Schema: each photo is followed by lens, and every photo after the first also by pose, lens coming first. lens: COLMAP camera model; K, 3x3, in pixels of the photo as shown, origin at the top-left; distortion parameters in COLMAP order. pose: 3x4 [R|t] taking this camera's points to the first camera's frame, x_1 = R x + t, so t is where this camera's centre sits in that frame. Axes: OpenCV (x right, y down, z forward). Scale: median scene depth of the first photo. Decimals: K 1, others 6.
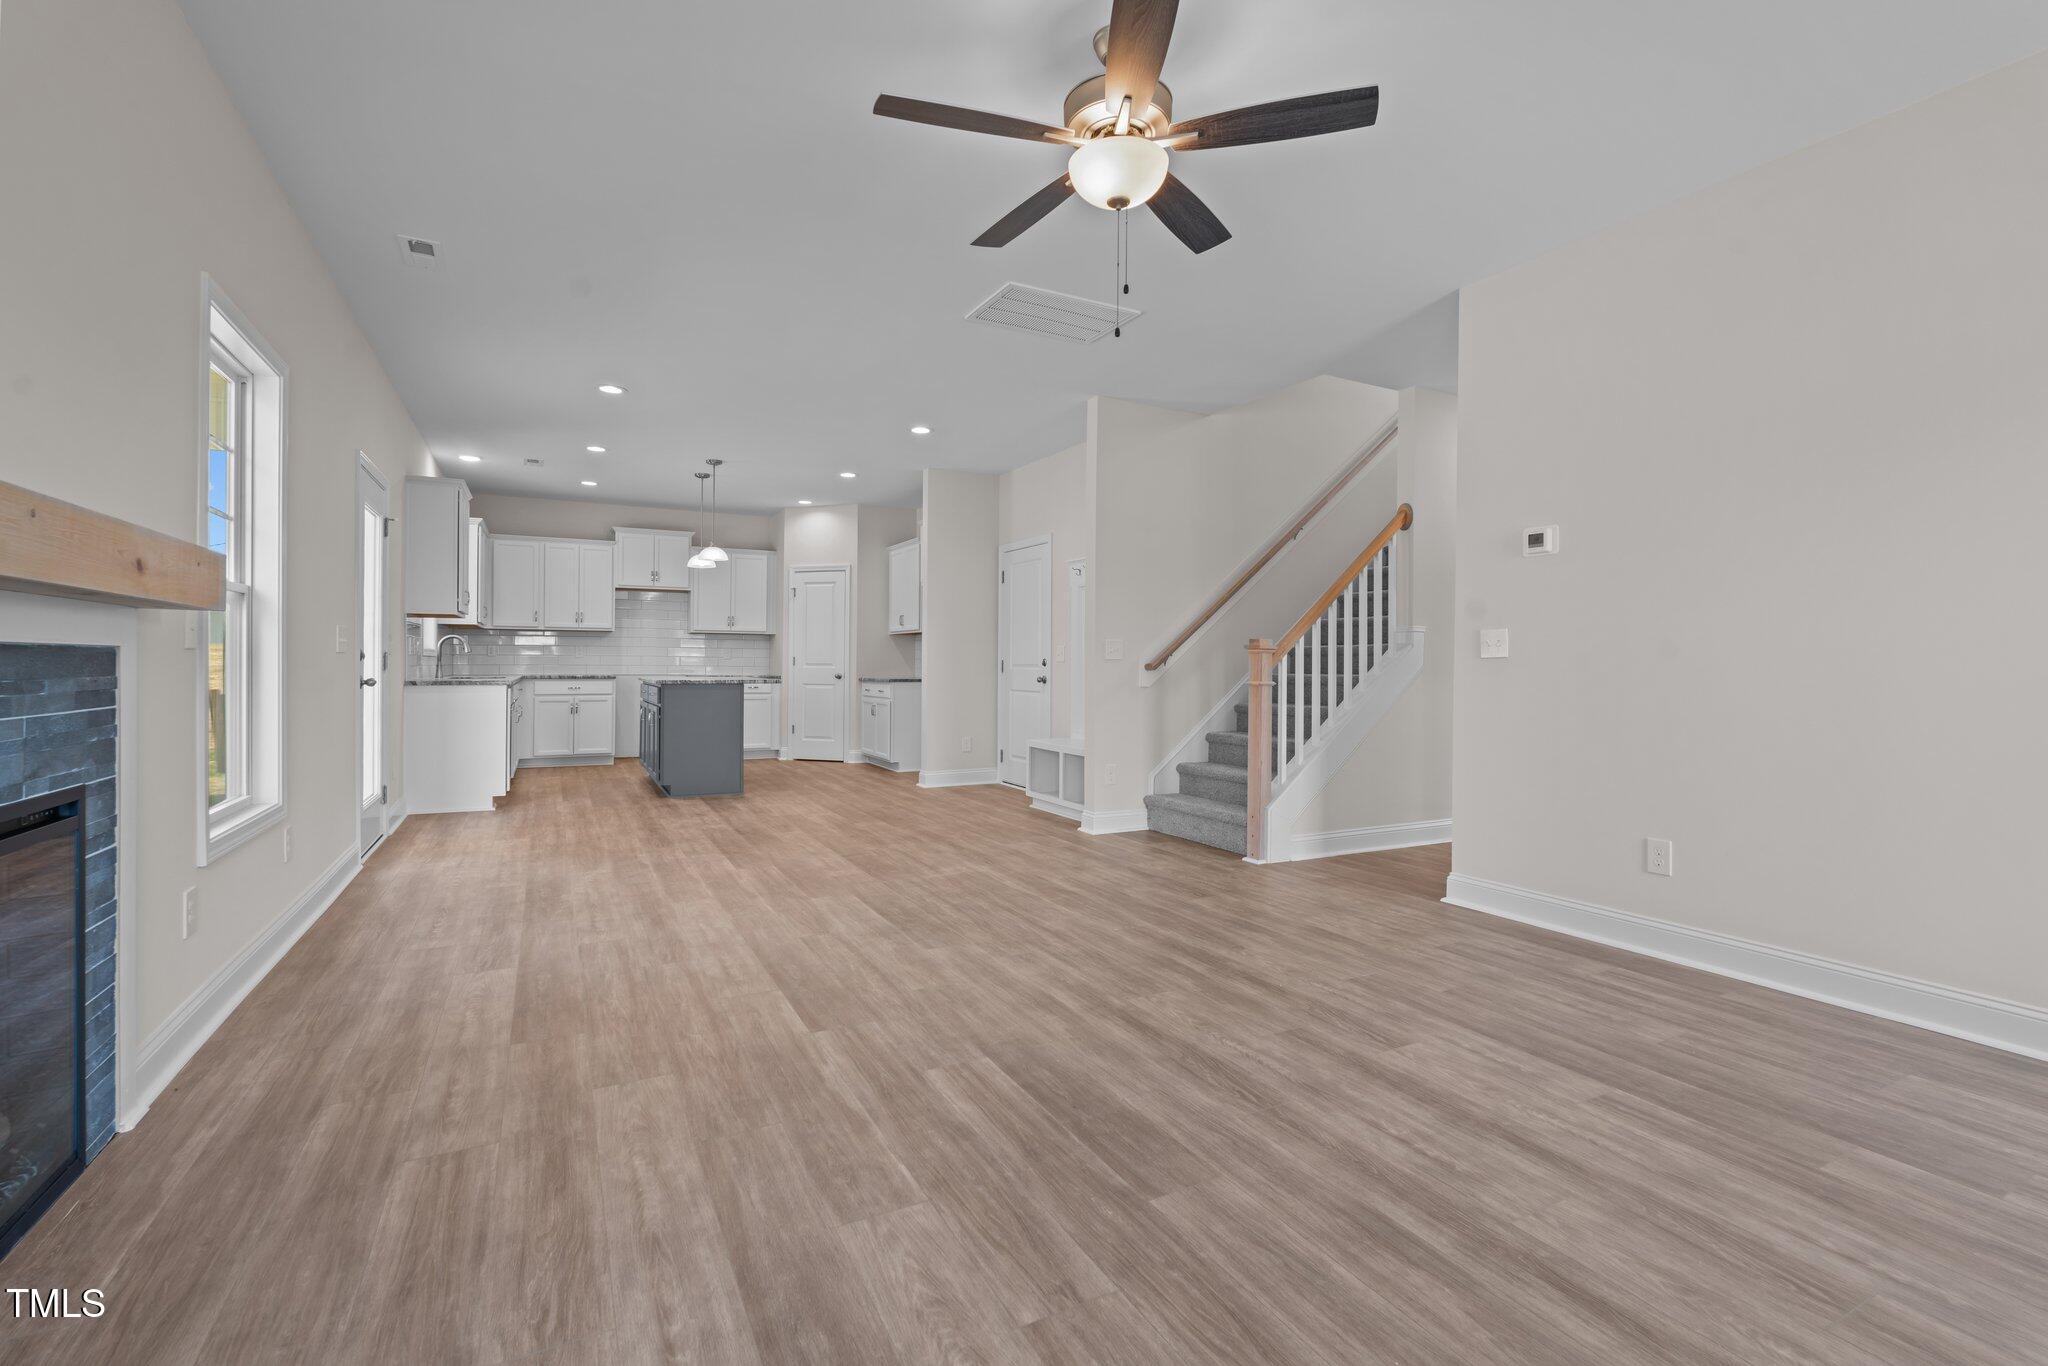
lens RADIAL K [[897.1, 0, 1026.4], [0, 897.1, 665.6], [0, 0, 1]] dist [-0.008597, 0.001162]
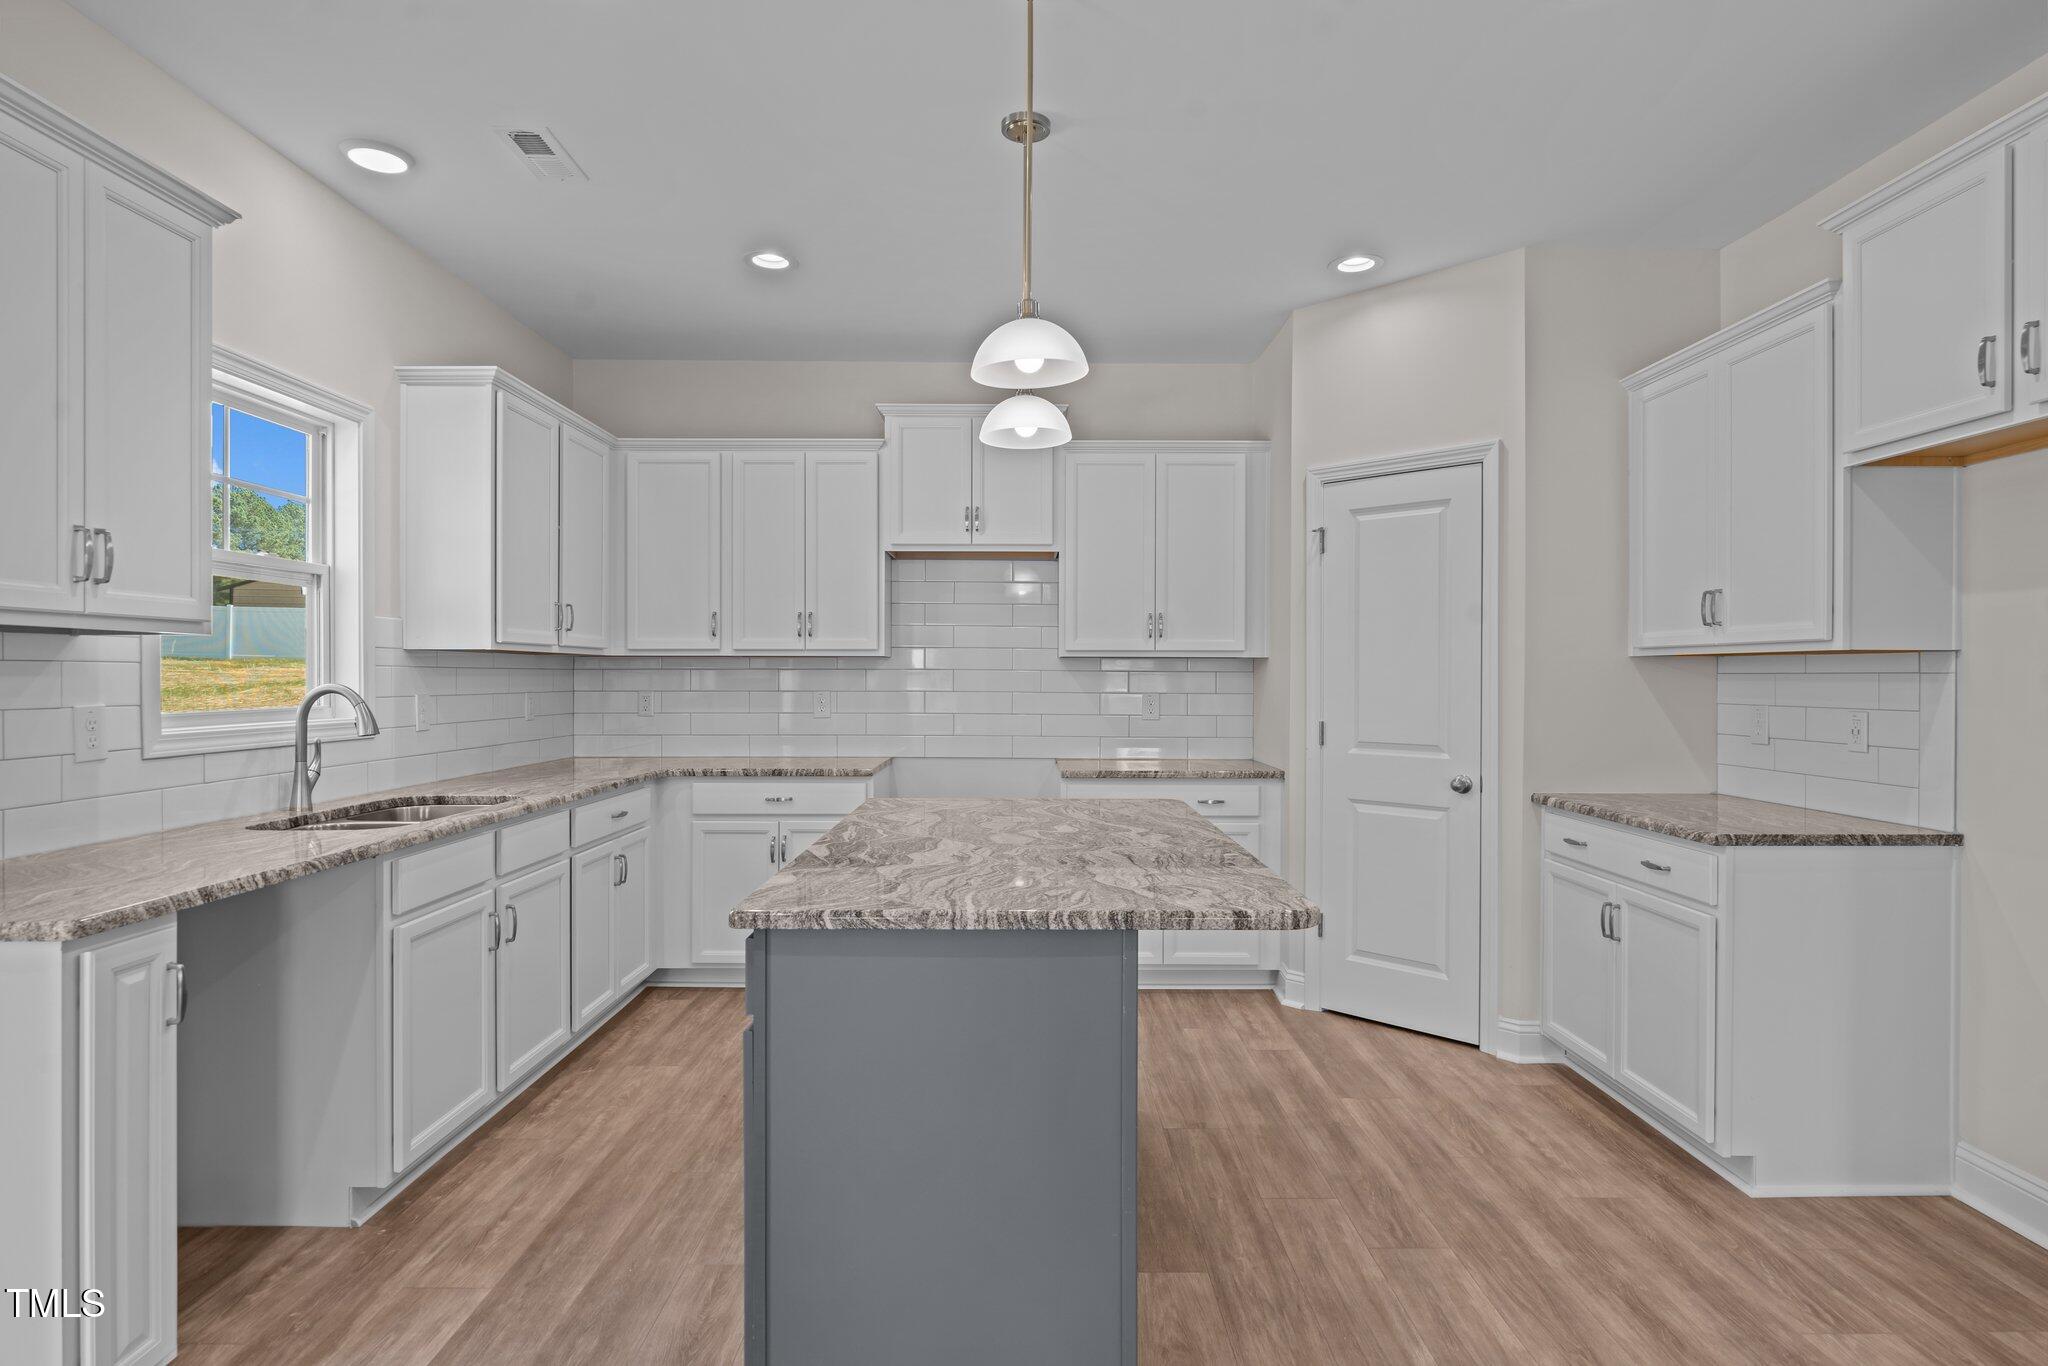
lens RADIAL K [[1069.2, 0, 1029.4], [0, 1069.2, 675.4], [0, 0, 1]] dist [-0.004363, 0.003111]
pose [[0.887189, -0.003694, -0.461392, -0.331696], [0.002193, 0.999990, -0.003791, -0.053102], [0.461401, 0.002352, 0.887188, 1.139494]]
